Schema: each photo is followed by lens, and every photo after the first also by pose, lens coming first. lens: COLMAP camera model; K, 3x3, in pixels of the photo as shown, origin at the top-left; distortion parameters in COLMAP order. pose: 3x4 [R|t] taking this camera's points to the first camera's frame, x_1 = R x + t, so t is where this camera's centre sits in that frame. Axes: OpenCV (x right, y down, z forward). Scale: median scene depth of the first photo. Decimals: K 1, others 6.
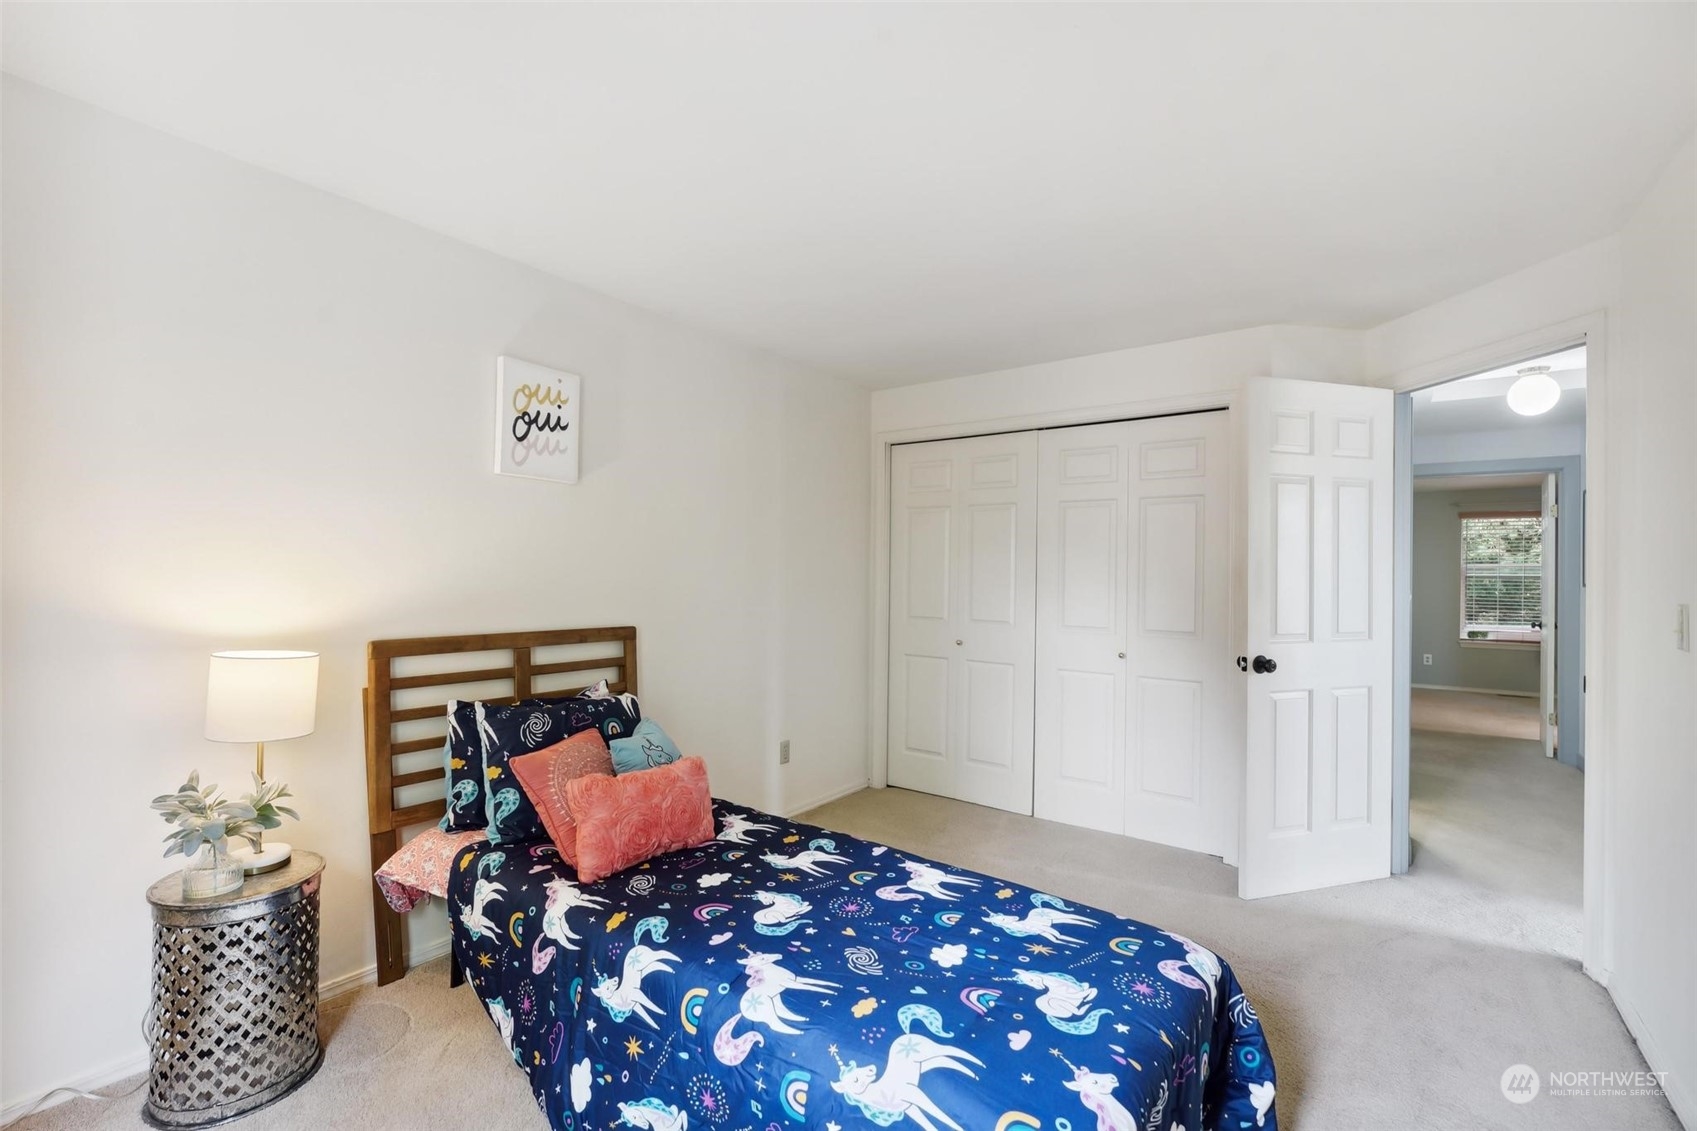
lens RADIAL K [[735.6, 0, 847.0], [0, 735.6, 568.8], [0, 0, 1]] dist [-0.013048, -0.000231]
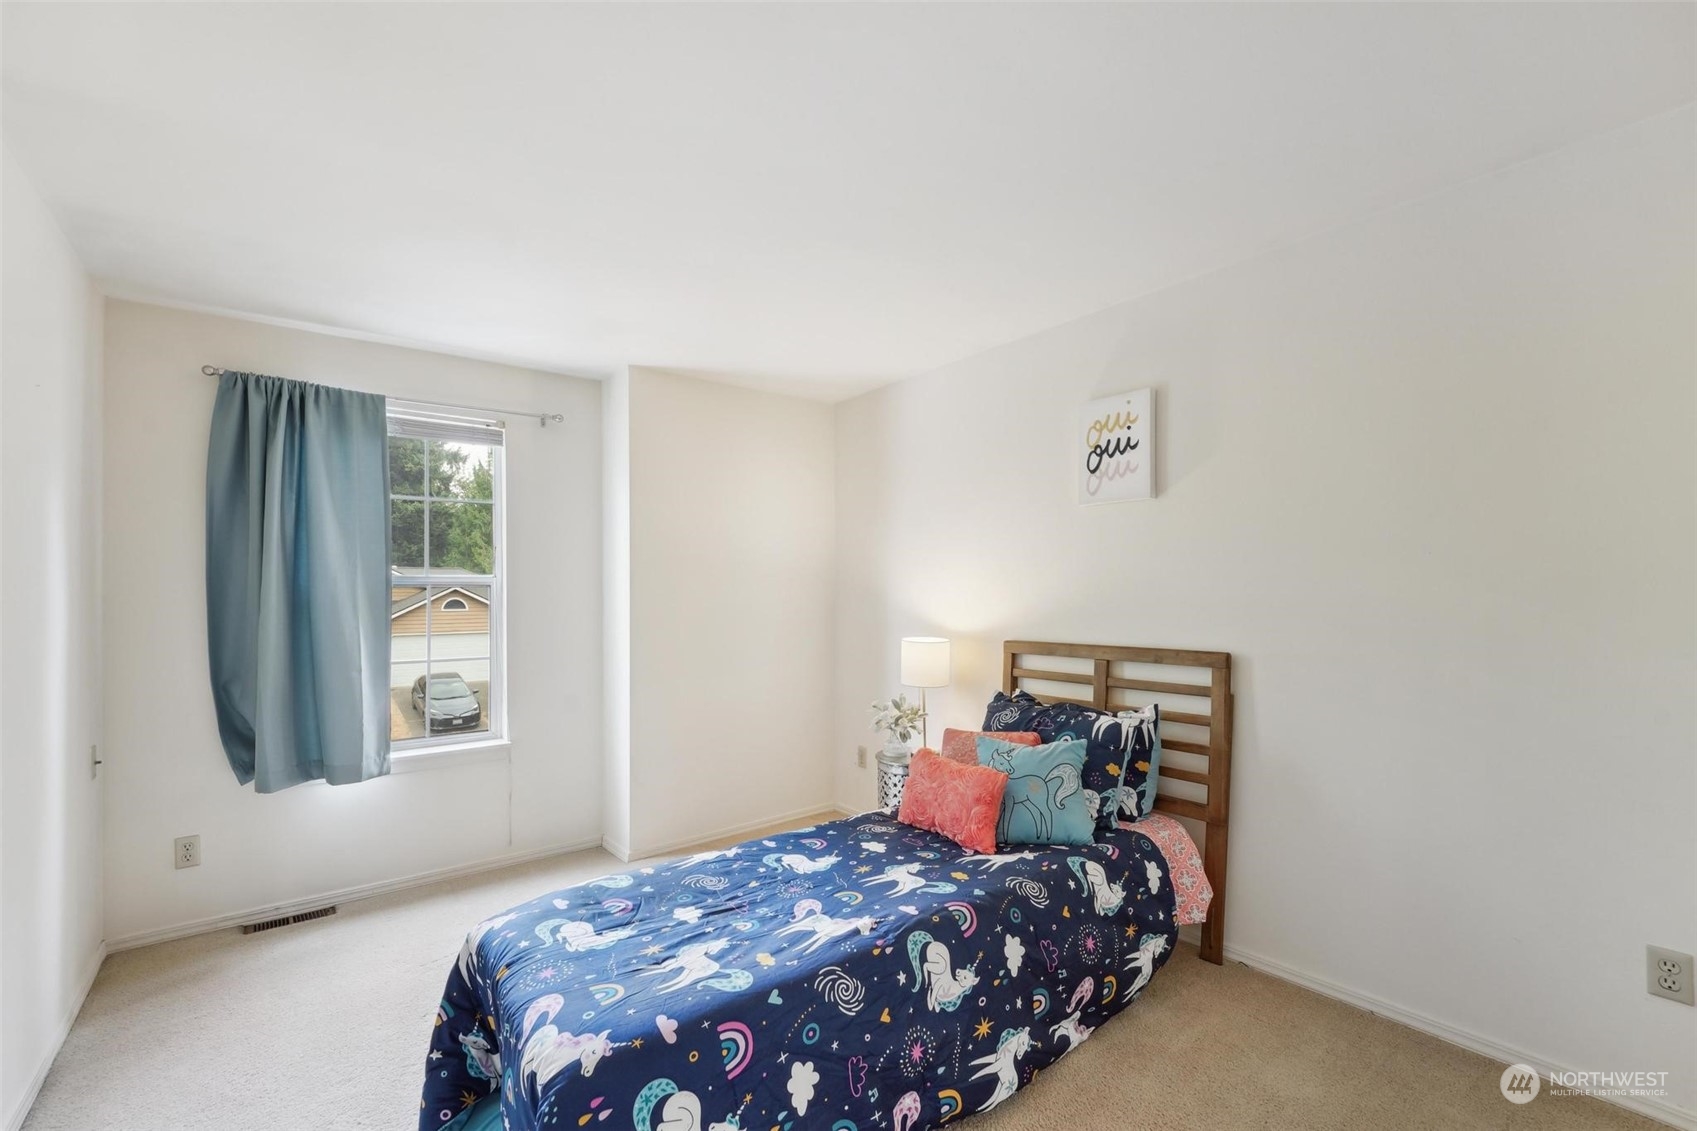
lens RADIAL K [[735.6, 0, 847.9], [0, 735.6, 583.9], [0, 0, 1]] dist [-0.013048, -0.000231]
pose [[-0.276816, -0.020359, -0.960707, 0.718233], [0.017788, 0.999496, -0.026307, 0.016525], [0.960758, -0.024371, -0.276314, 0.936831]]
